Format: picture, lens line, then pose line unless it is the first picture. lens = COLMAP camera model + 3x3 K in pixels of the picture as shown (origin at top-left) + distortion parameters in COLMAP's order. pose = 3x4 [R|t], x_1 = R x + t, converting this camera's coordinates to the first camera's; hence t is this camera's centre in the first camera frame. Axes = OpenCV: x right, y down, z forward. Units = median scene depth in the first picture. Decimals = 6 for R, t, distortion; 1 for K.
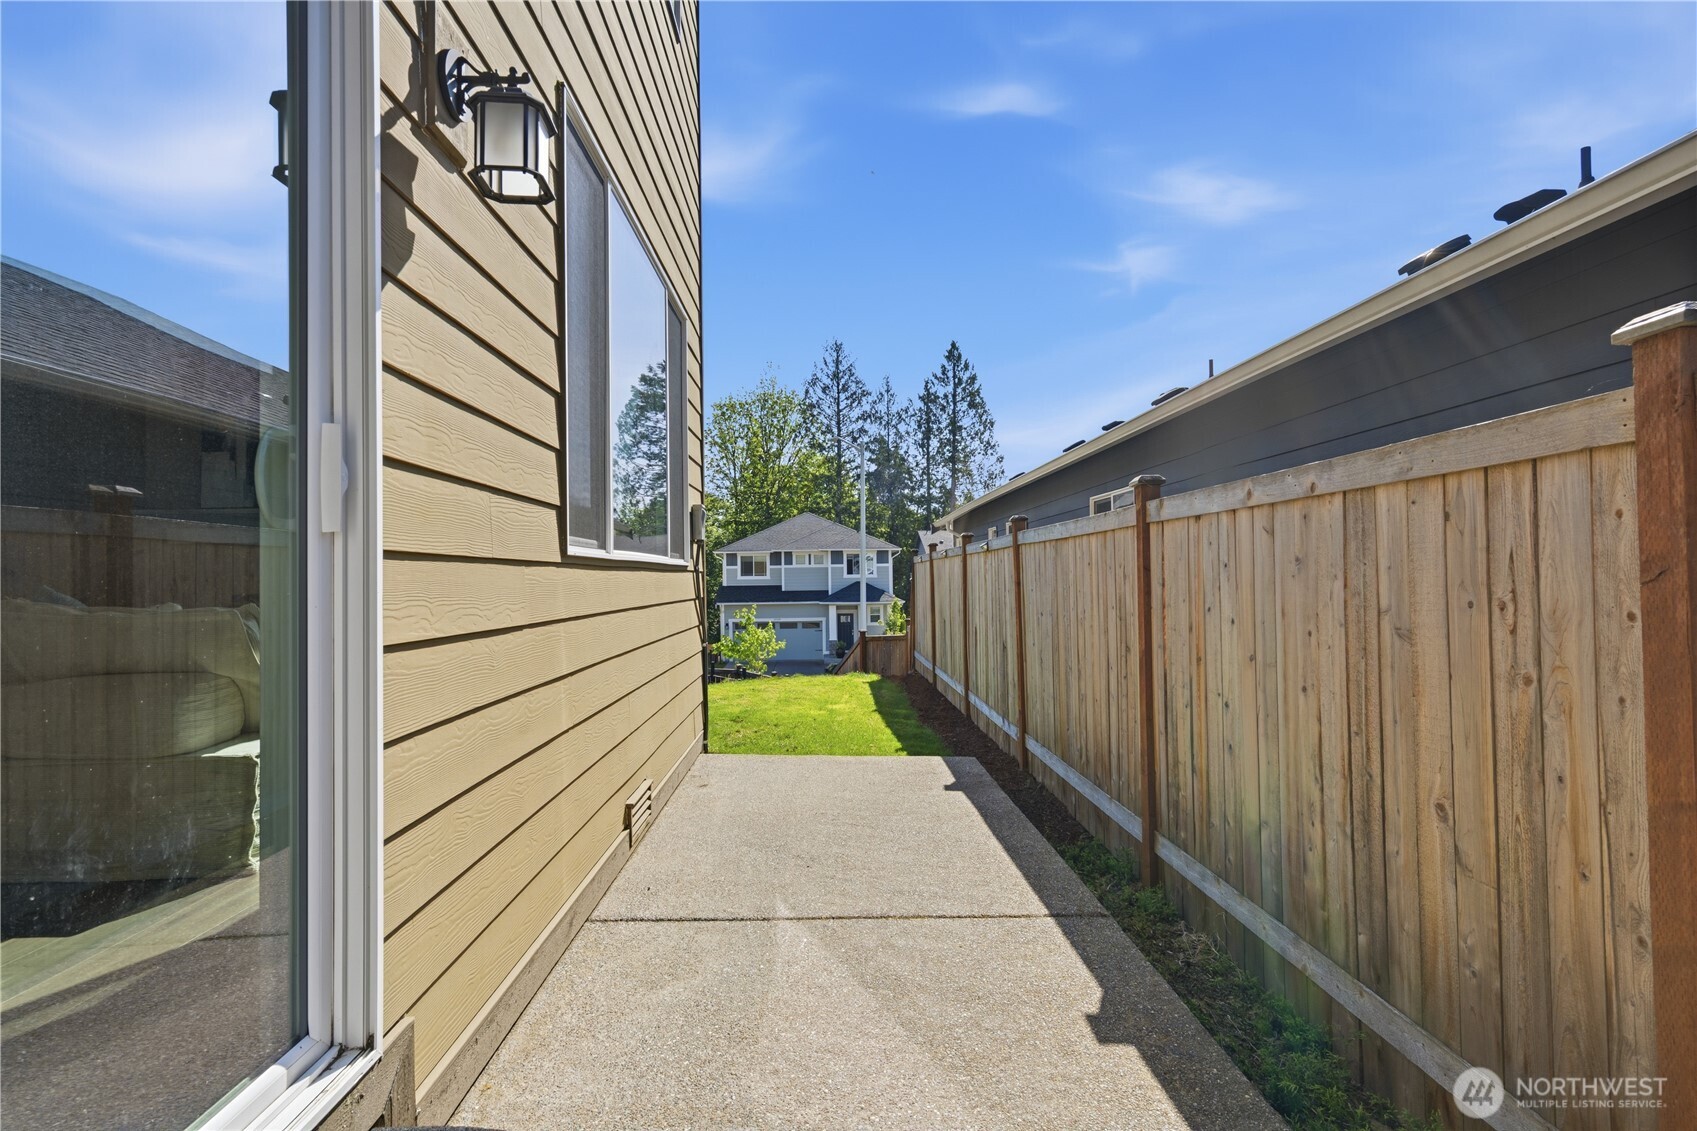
lens RADIAL K [[834.1, 0, 854.1], [0, 834.1, 569.2], [0, 0, 1]] dist [0.000164, 0.000198]
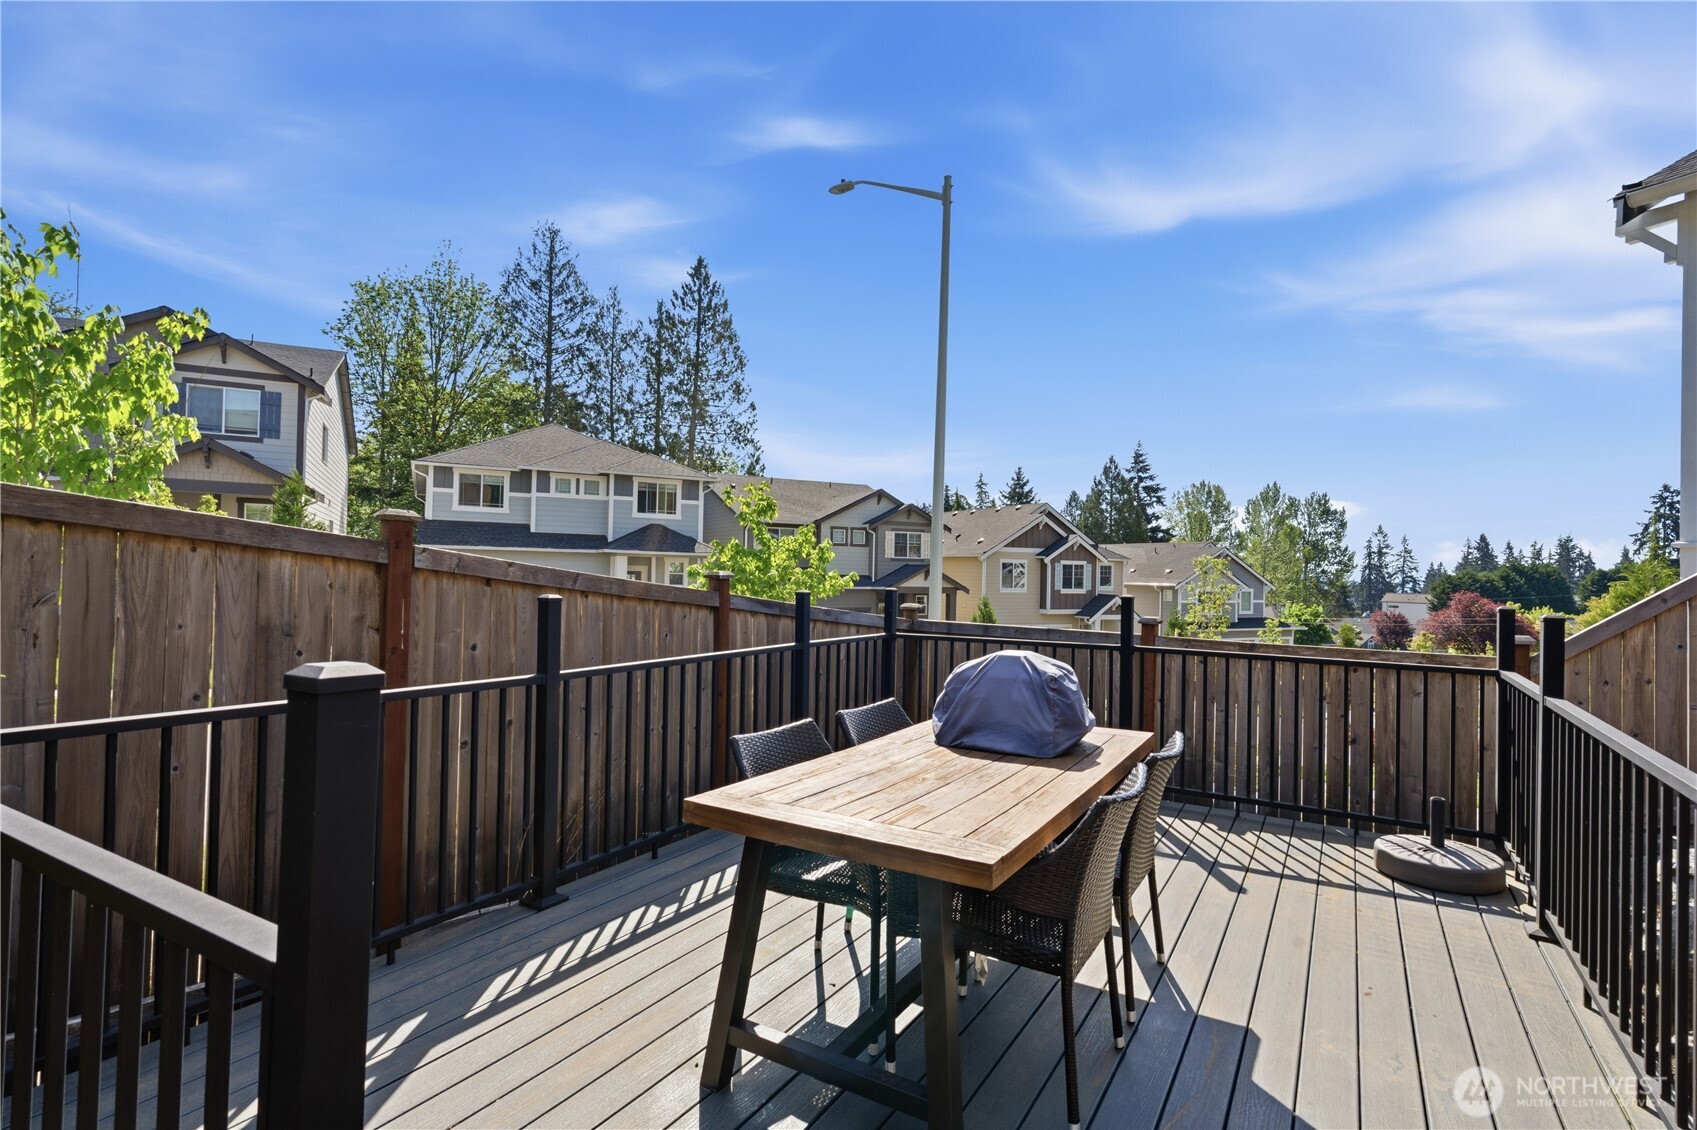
lens RADIAL K [[834.1, 0, 855.6], [0, 834.1, 563.5], [0, 0, 1]] dist [0.000164, 0.000198]
pose [[0.905309, 0.038852, 0.422973, -0.080136], [-0.040217, 0.999175, -0.005701, 0.026812], [-0.422845, -0.011850, 0.906124, 0.193250]]
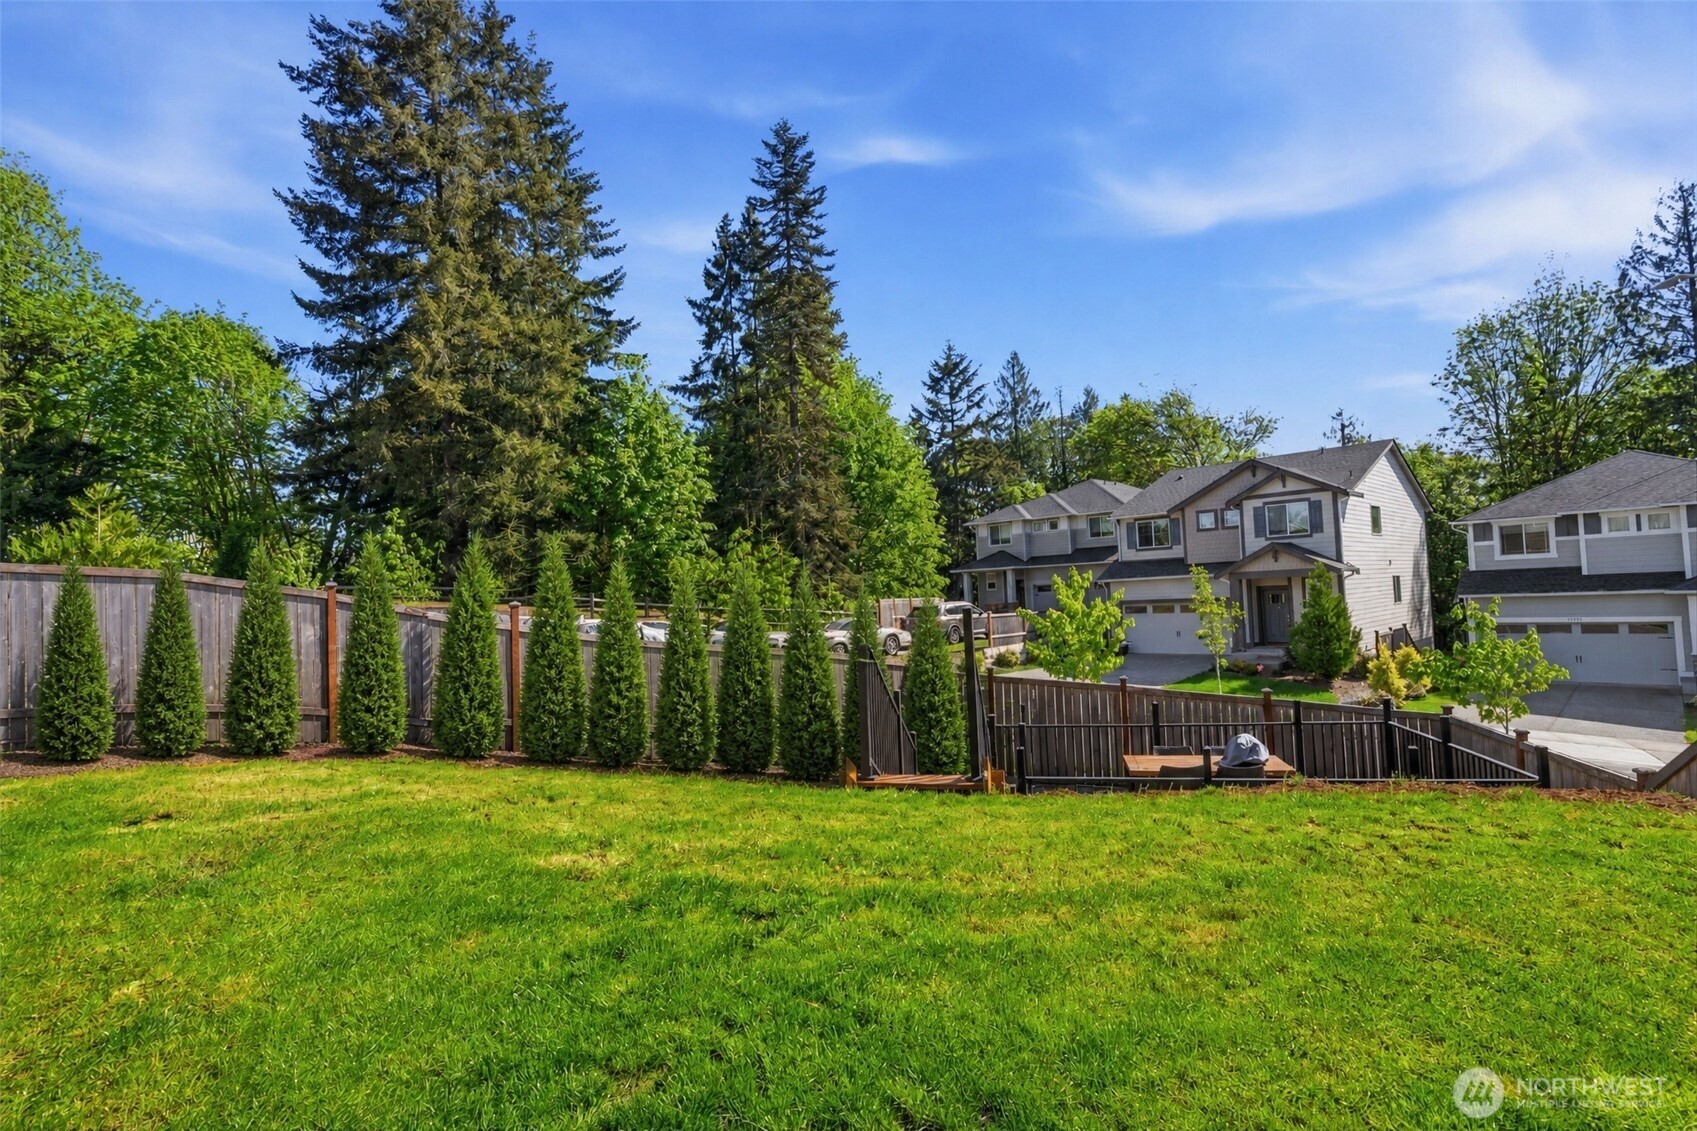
lens RADIAL K [[834.1, 0, 845.0], [0, 834.1, 566.1], [0, 0, 1]] dist [0.000164, 0.000198]
pose [[0.678172, -0.043810, -0.733597, 0.000133], [0.043015, 0.998876, -0.019886, 0.004672], [0.733644, -0.018070, 0.679294, 0.089118]]
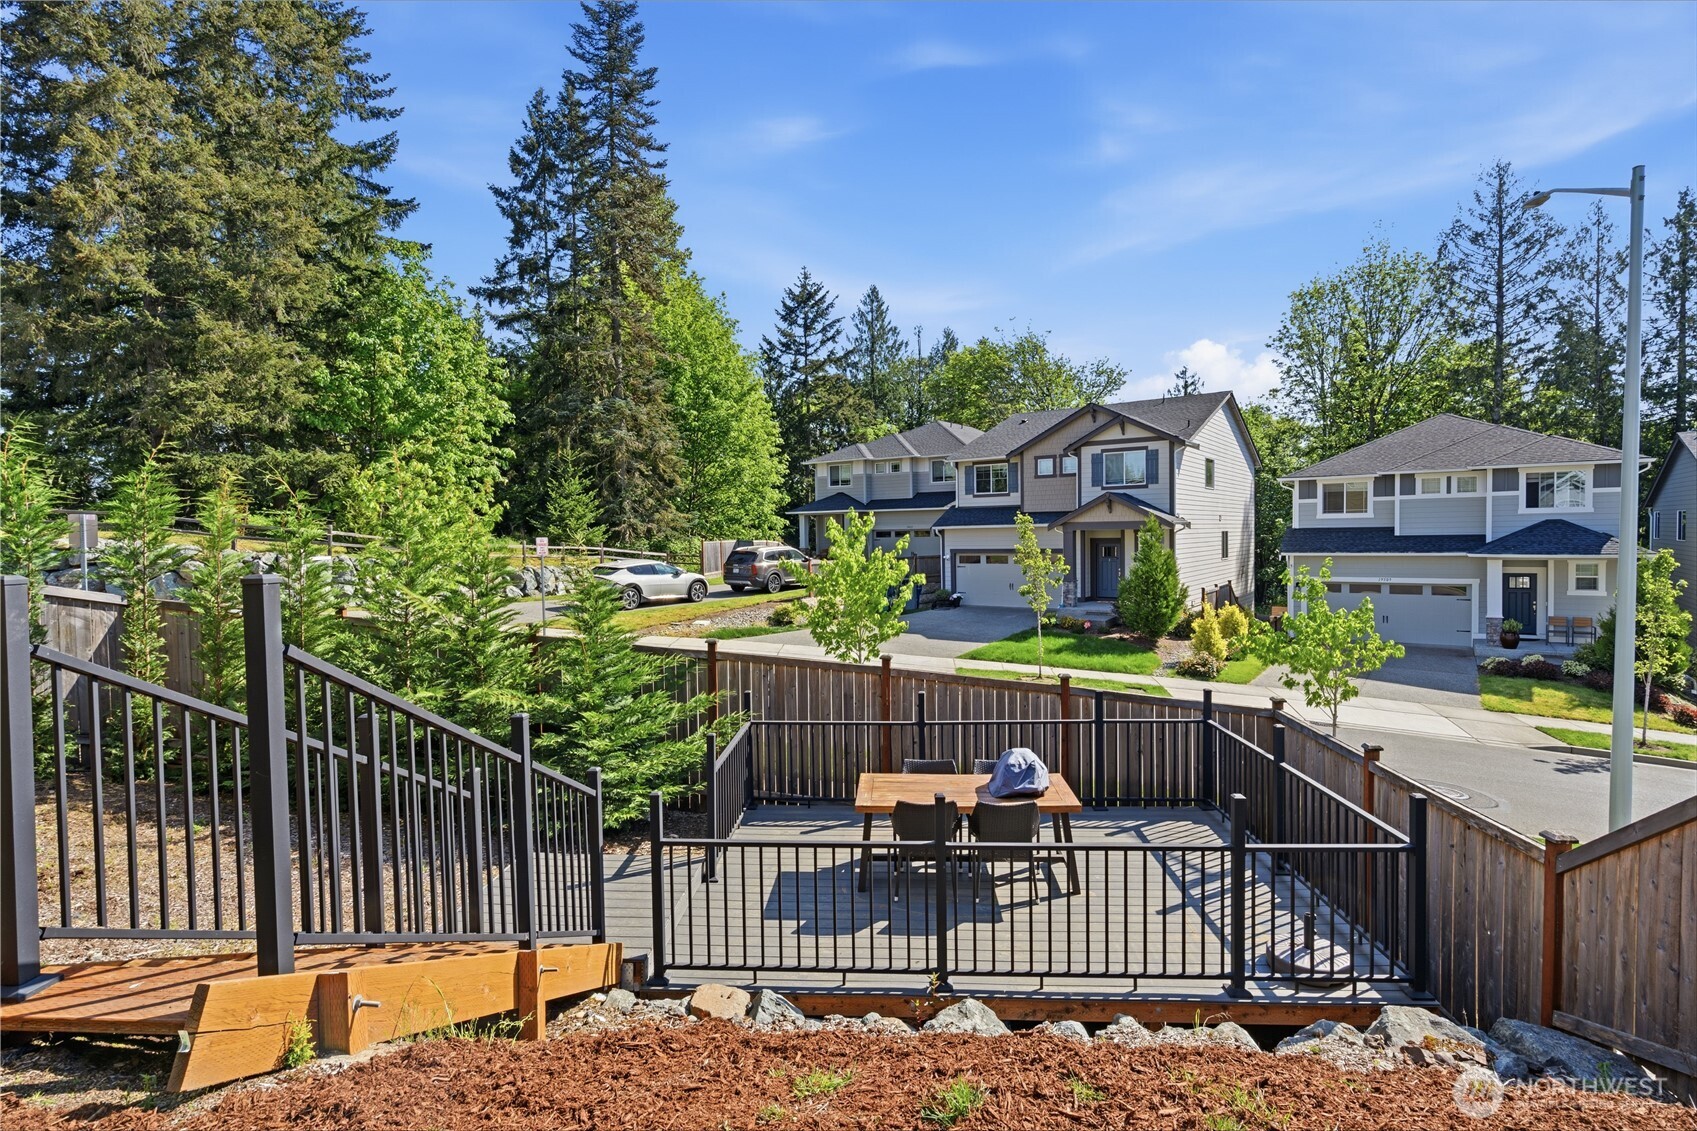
lens RADIAL K [[834.1, 0, 847.3], [0, 834.1, 565.1], [0, 0, 1]] dist [0.000164, 0.000198]
pose [[0.787325, 0.022233, -0.616137, -0.013437], [0.013377, 0.998498, 0.053125, 0.005562], [0.616392, -0.050069, 0.785846, 0.141674]]
